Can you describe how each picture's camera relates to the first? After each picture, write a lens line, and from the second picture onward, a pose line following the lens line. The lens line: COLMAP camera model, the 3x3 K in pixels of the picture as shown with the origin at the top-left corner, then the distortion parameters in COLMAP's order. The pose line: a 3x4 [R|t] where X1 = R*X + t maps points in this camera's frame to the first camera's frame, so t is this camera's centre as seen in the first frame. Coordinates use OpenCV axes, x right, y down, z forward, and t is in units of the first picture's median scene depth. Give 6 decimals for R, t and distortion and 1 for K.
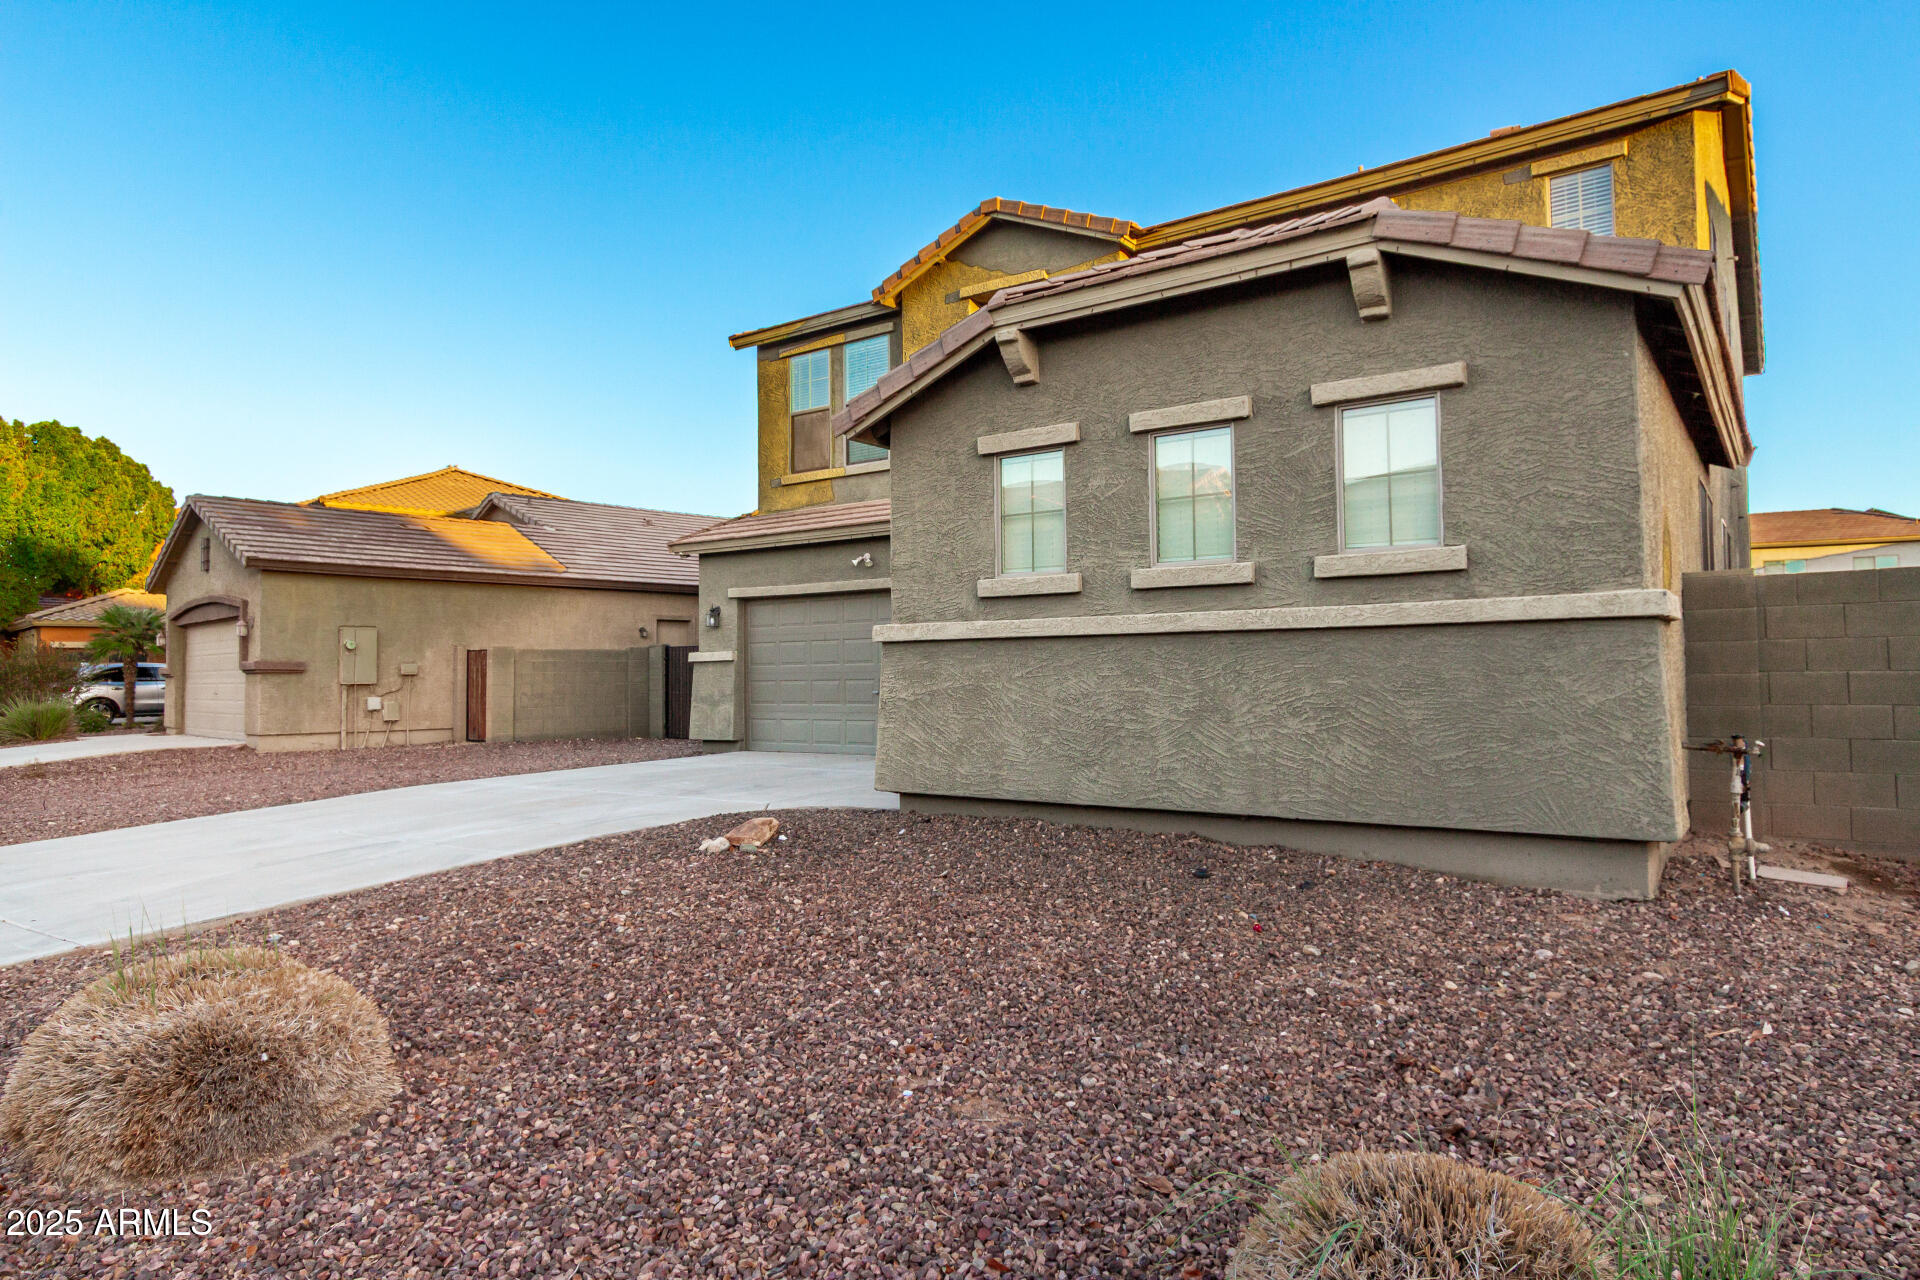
lens RADIAL K [[1151.4, 0, 966.1], [0, 1151.4, 629.5], [0, 0, 1]] dist [0.003034, 0.000271]
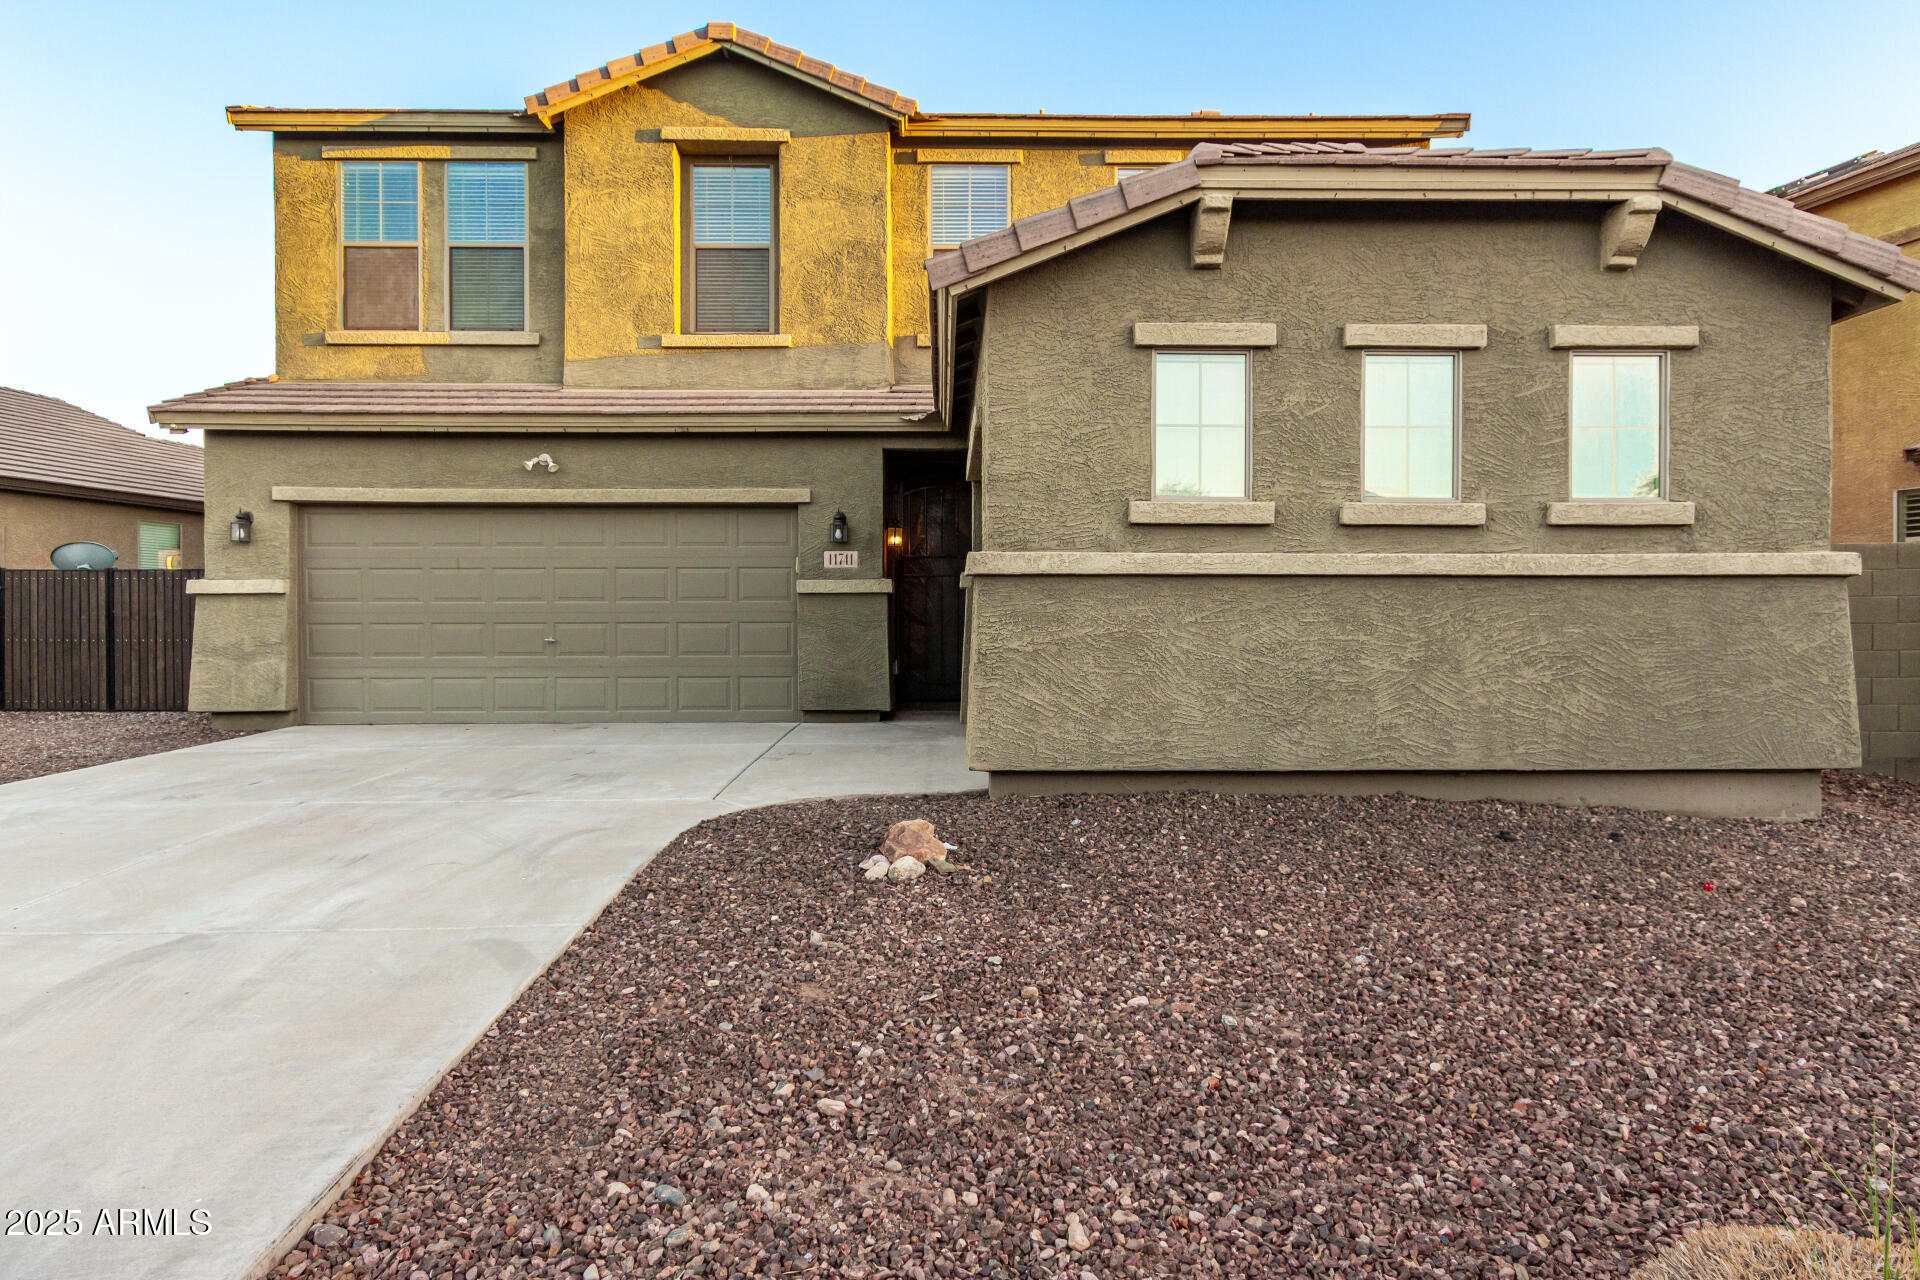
lens RADIAL K [[1151.4, 0, 966.1], [0, 1151.4, 629.5], [0, 0, 1]] dist [0.003034, 0.000271]
pose [[0.799887, 0.004986, 0.600130, -0.614363], [-0.032770, 0.998837, 0.035380, 0.023571], [-0.599256, -0.047966, 0.799119, 0.460429]]
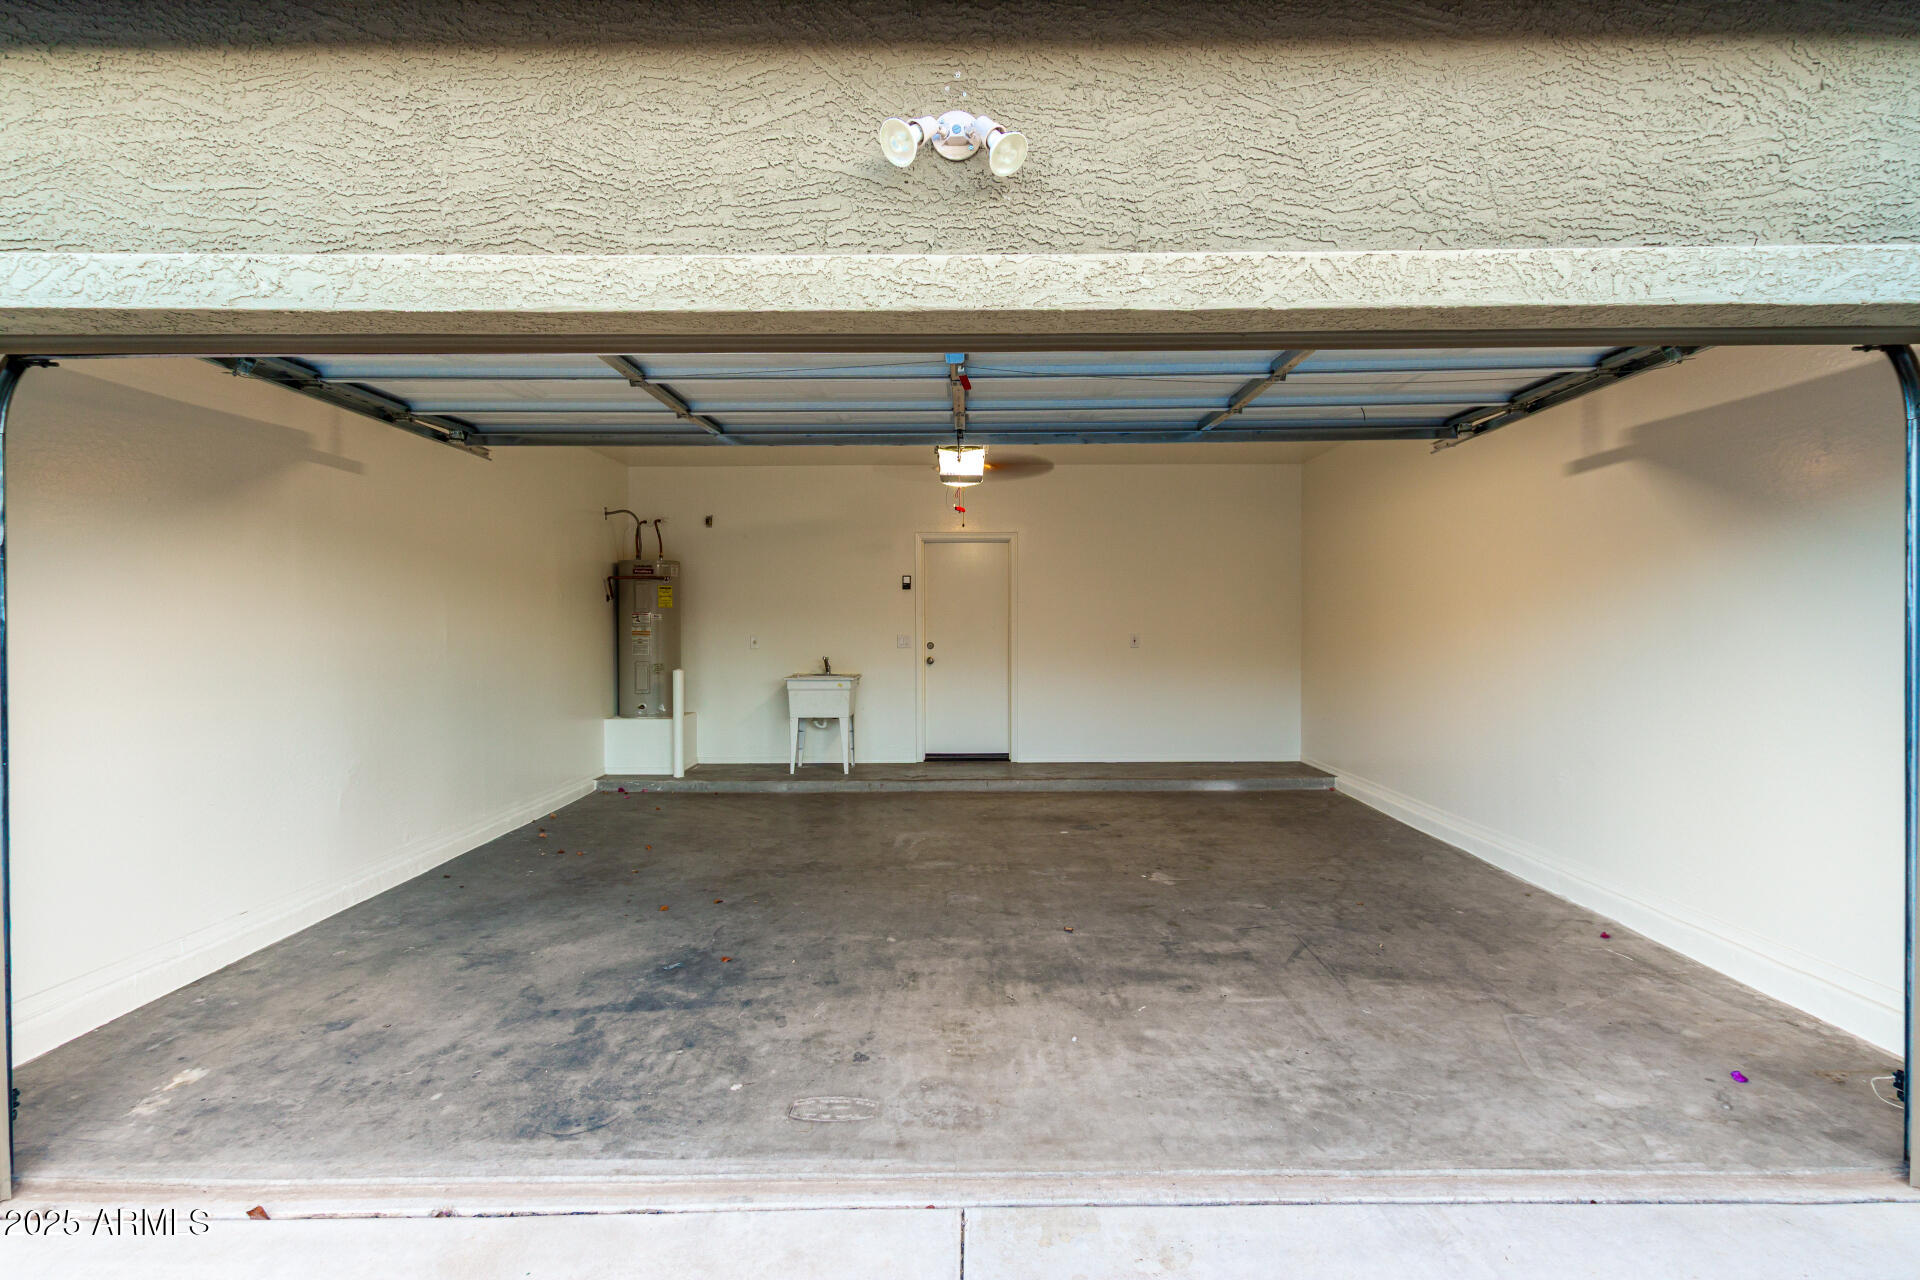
lens RADIAL K [[892.6, 0, 966.7], [0, 892.6, 633.8], [0, 0, 1]] dist [0.010594, -0.000478]
pose [[0.810219, 0.007708, 0.586077, -0.323101], [-0.027945, 0.999284, 0.025489, 0.021412], [-0.585461, -0.037030, 0.809854, 1.726728]]
